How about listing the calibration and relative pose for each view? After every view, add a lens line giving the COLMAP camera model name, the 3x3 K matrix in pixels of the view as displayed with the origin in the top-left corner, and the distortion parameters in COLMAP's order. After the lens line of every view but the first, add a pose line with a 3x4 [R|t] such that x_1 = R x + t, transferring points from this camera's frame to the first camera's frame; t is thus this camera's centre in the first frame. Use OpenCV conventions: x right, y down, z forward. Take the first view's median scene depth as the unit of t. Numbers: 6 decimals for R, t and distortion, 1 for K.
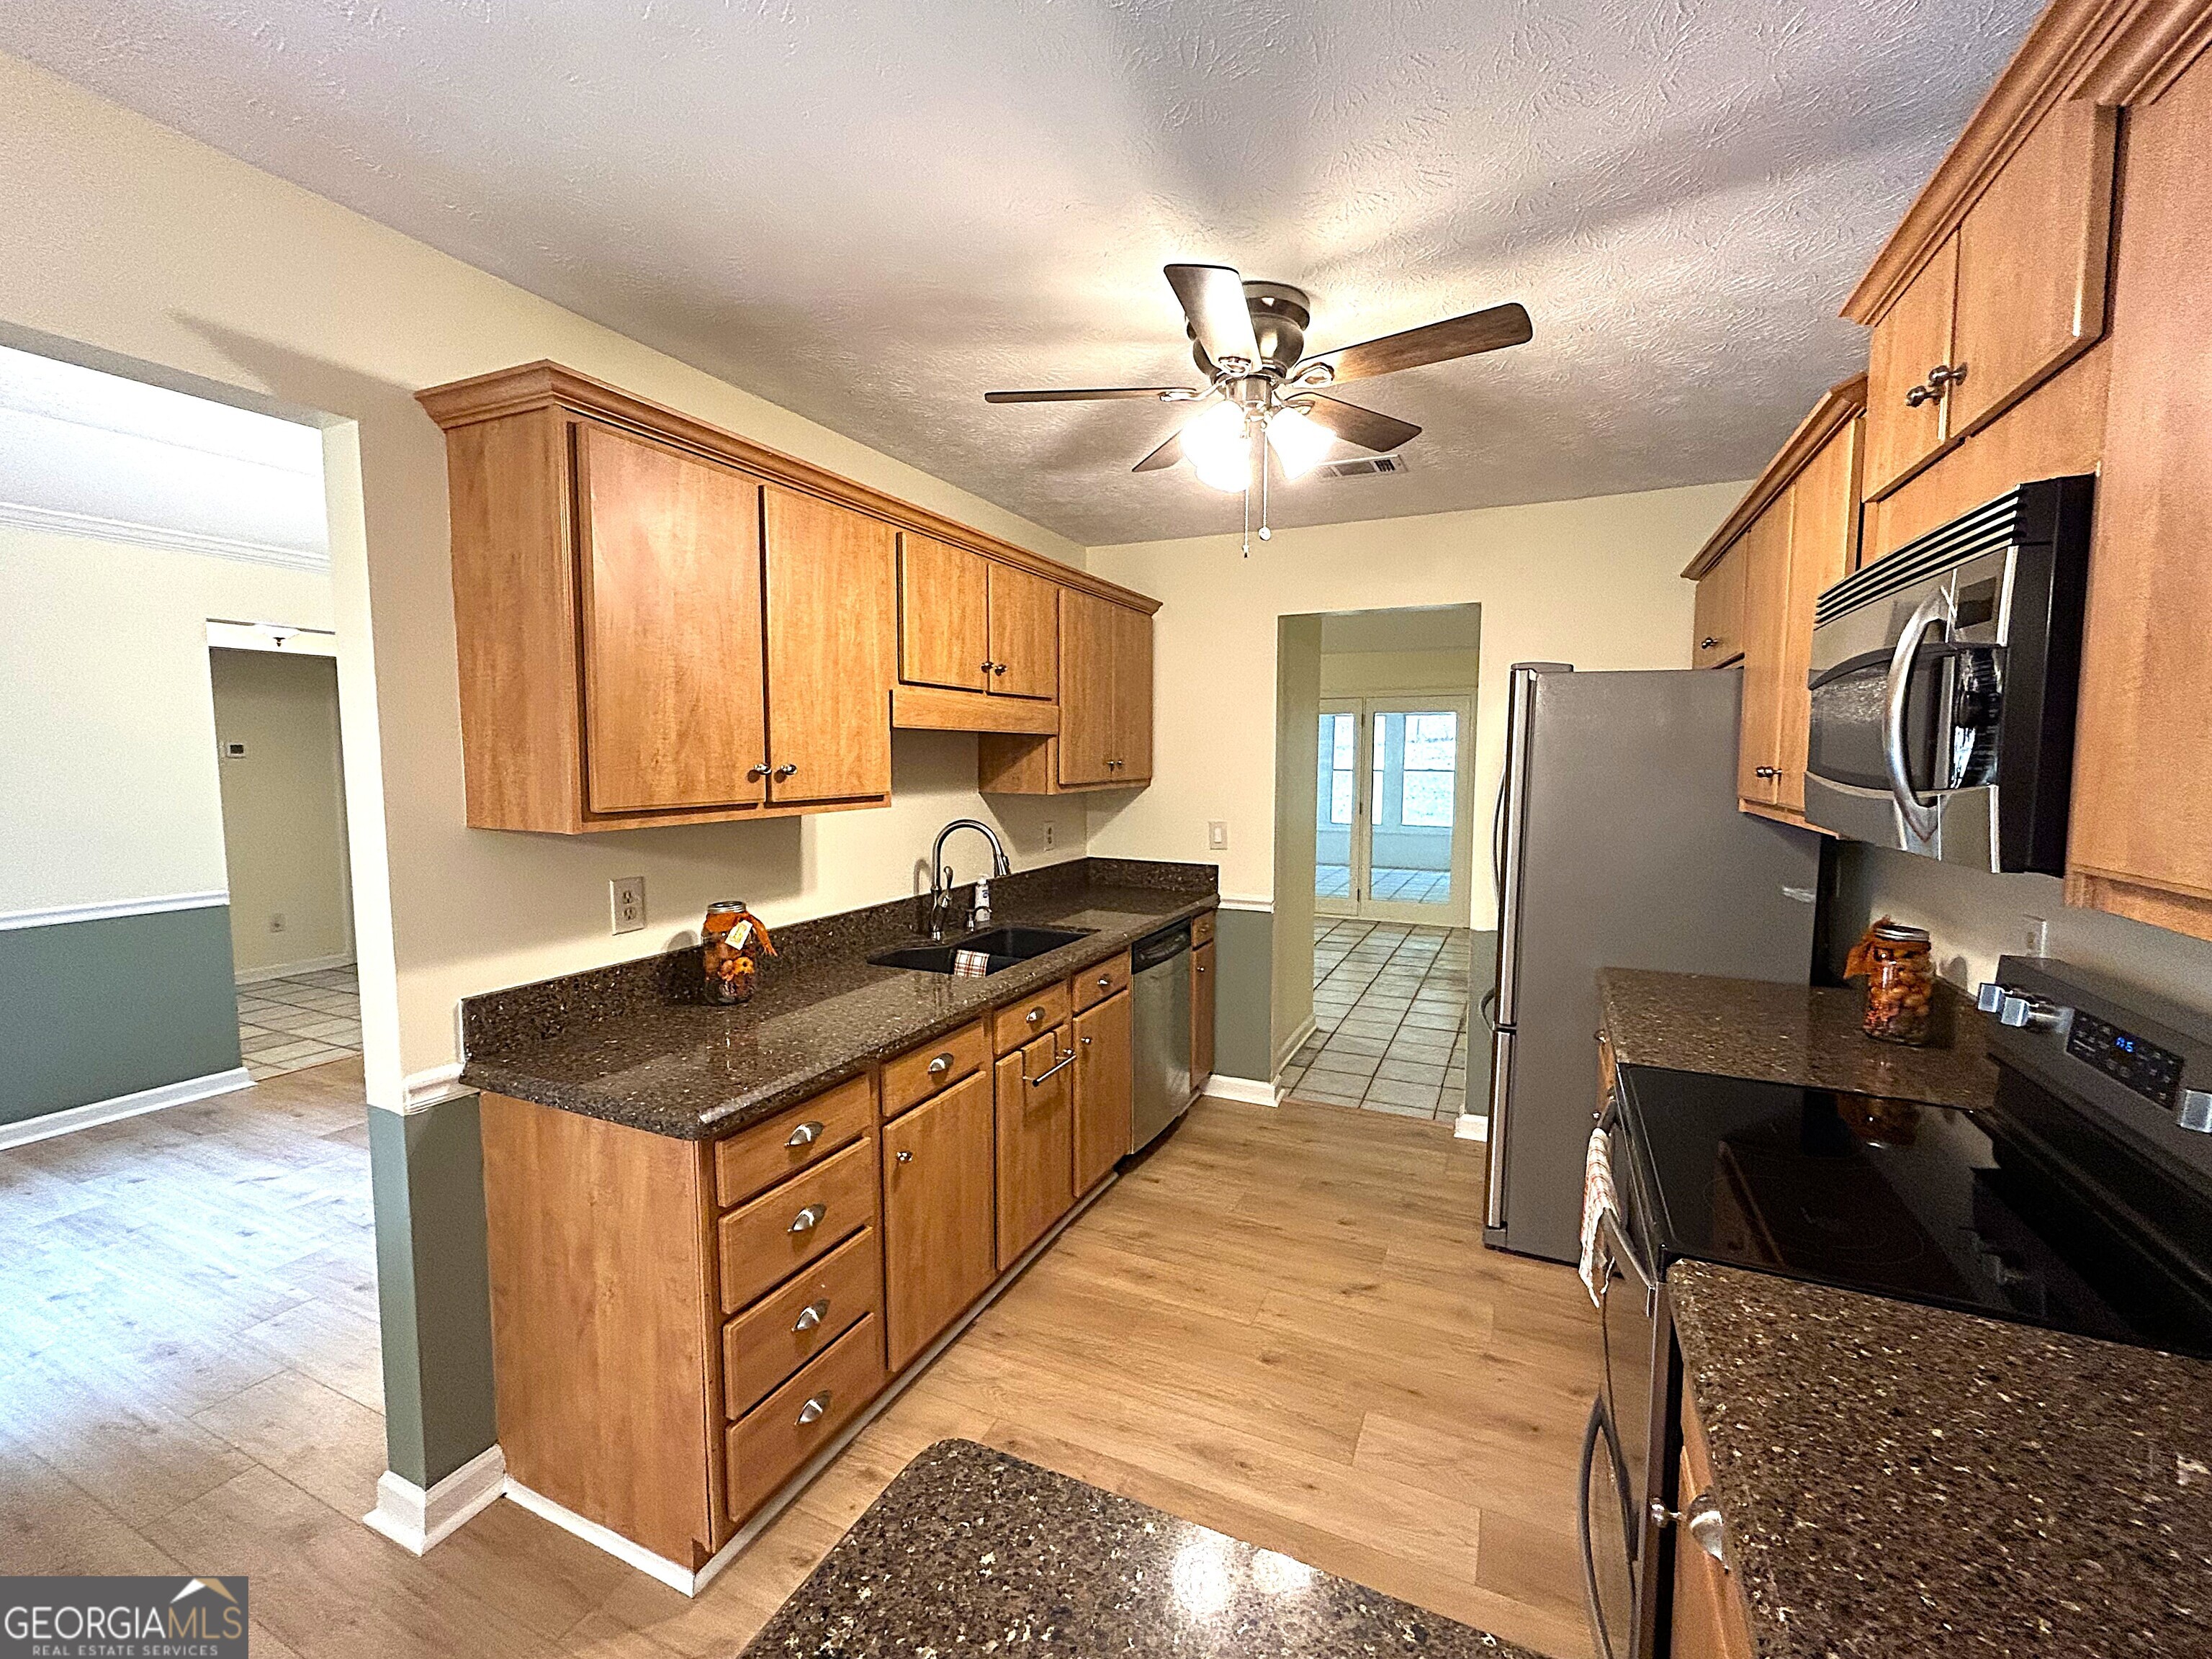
lens RADIAL K [[923.9, 0, 1100.1], [0, 923.9, 828.7], [0, 0, 1]] dist [0.004551, 0.000446]
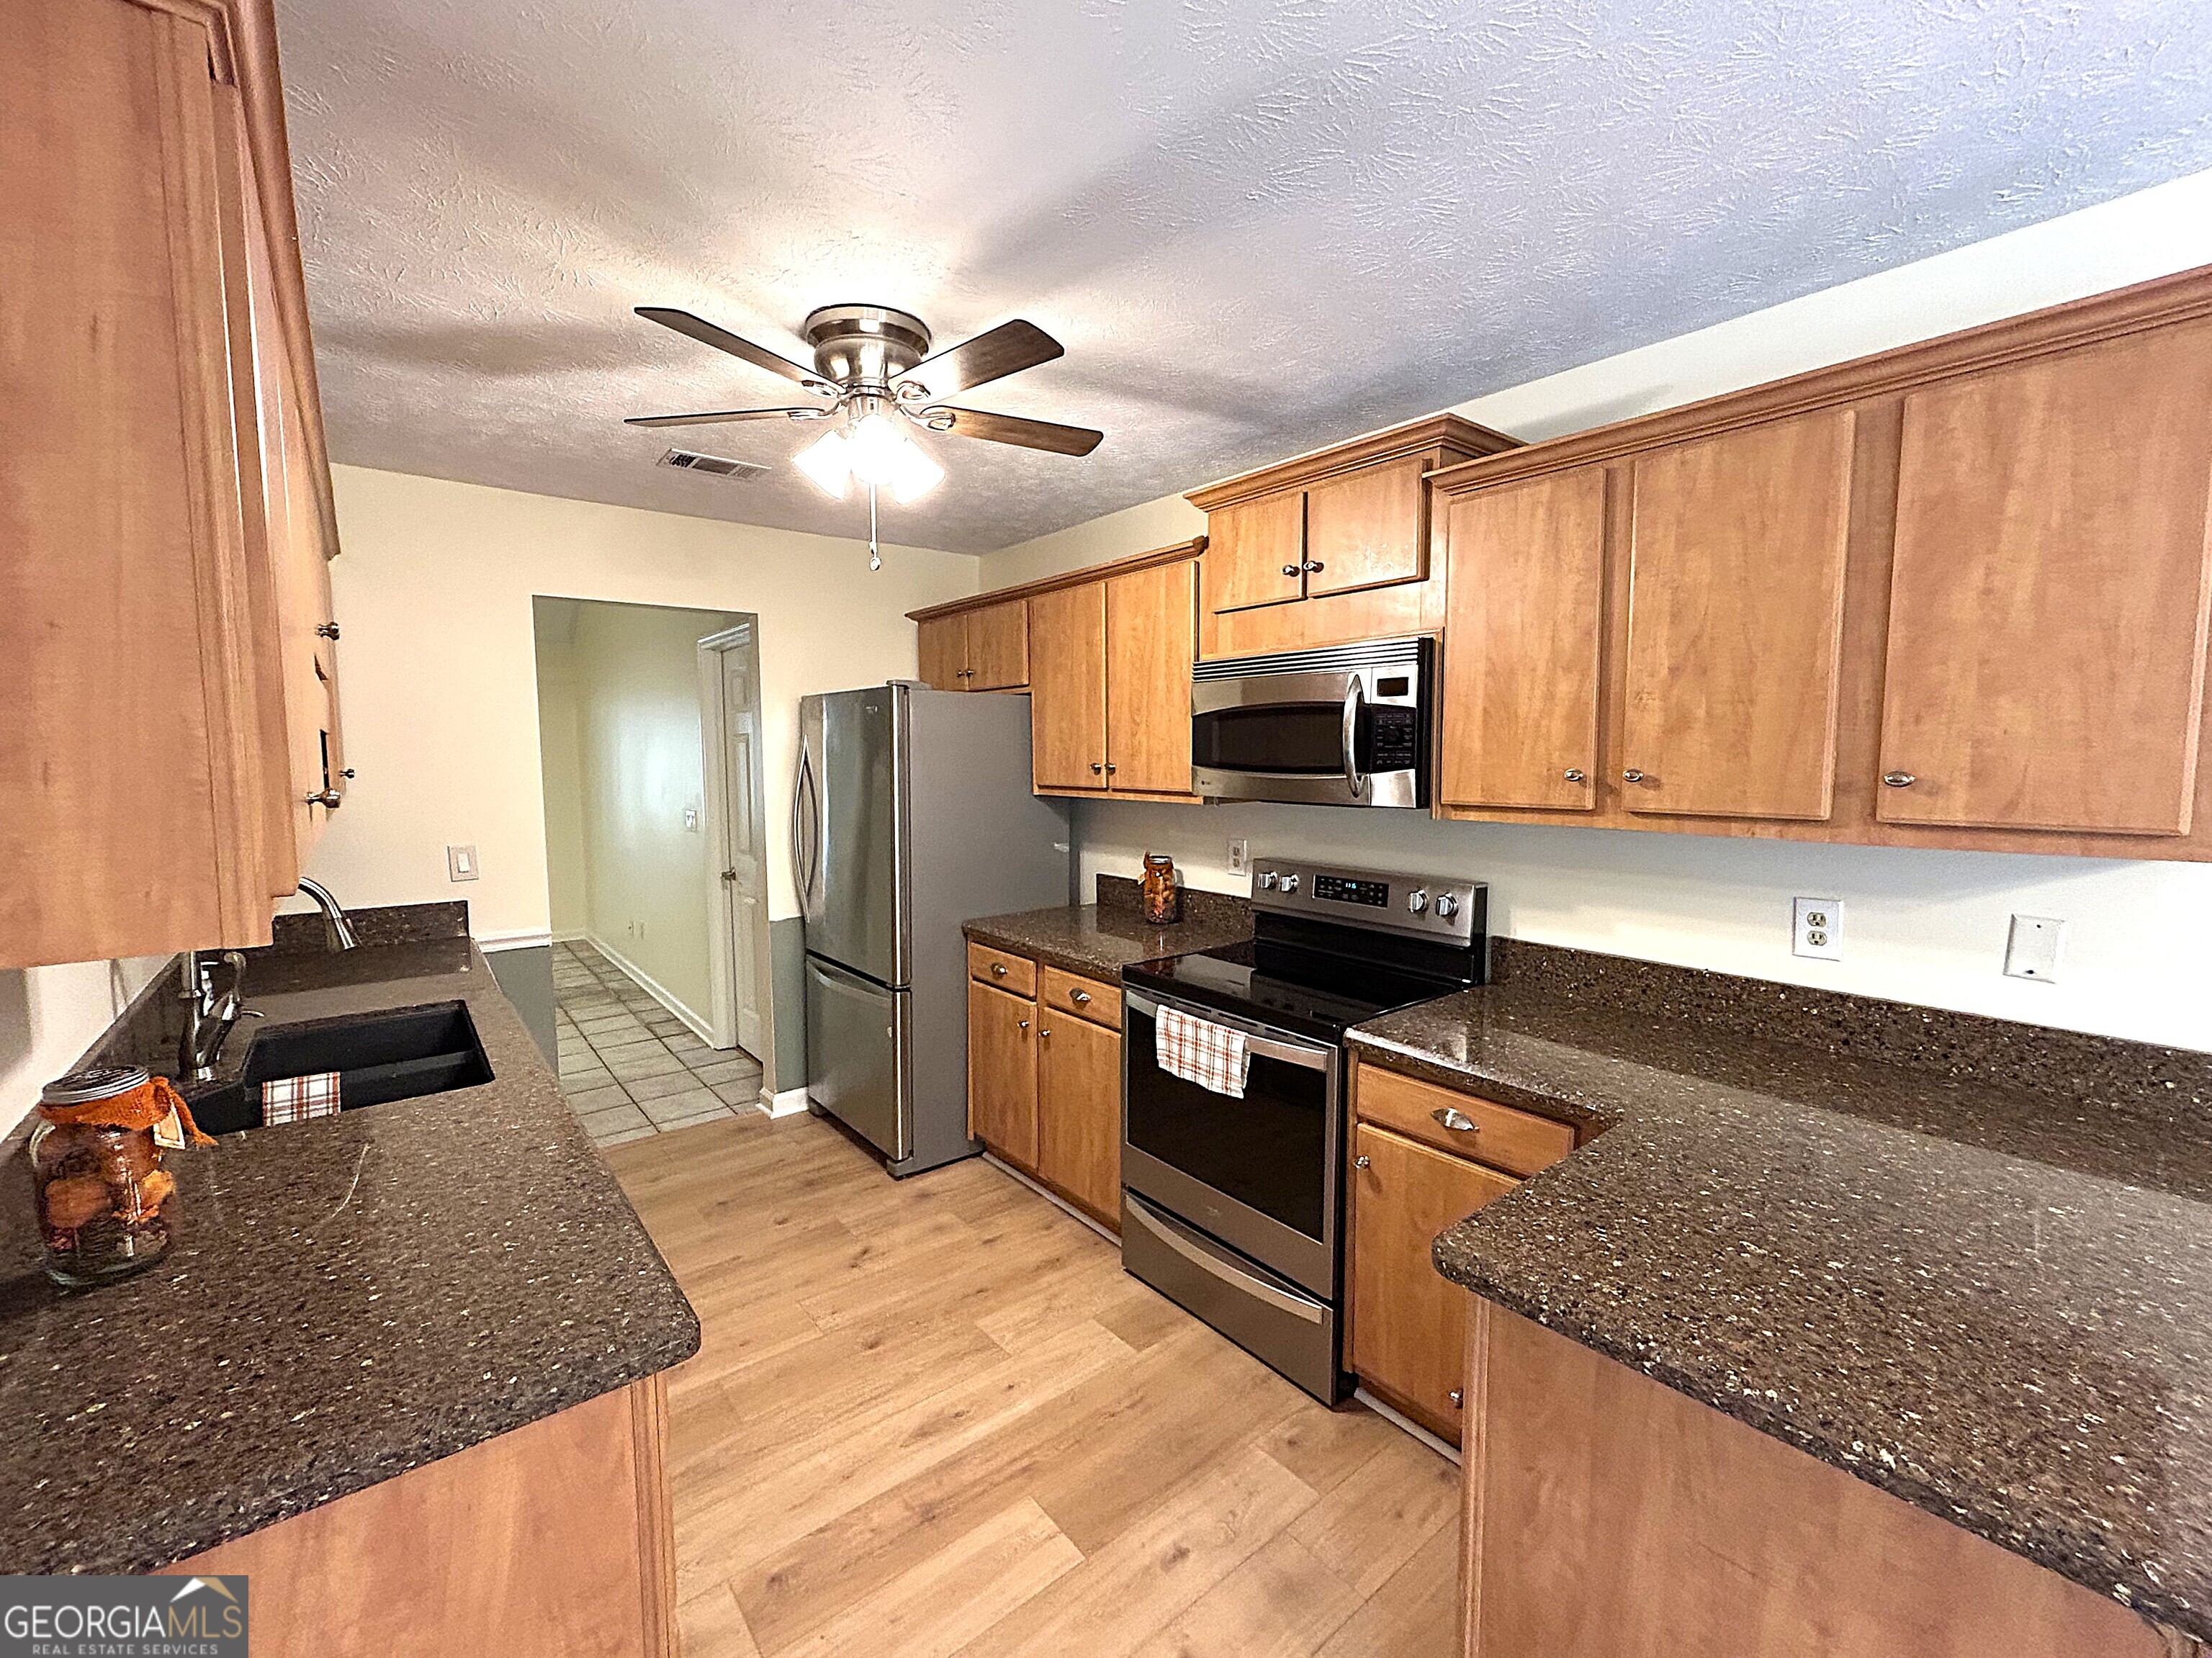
lens RADIAL K [[923.9, 0, 1100.1], [0, 923.9, 828.2], [0, 0, 1]] dist [0.004551, 0.000446]
pose [[0.447899, -0.082590, 0.890261, -0.547515], [0.080800, 0.995389, 0.051692, -0.032003], [-0.890426, 0.048781, 0.452507, 0.264272]]
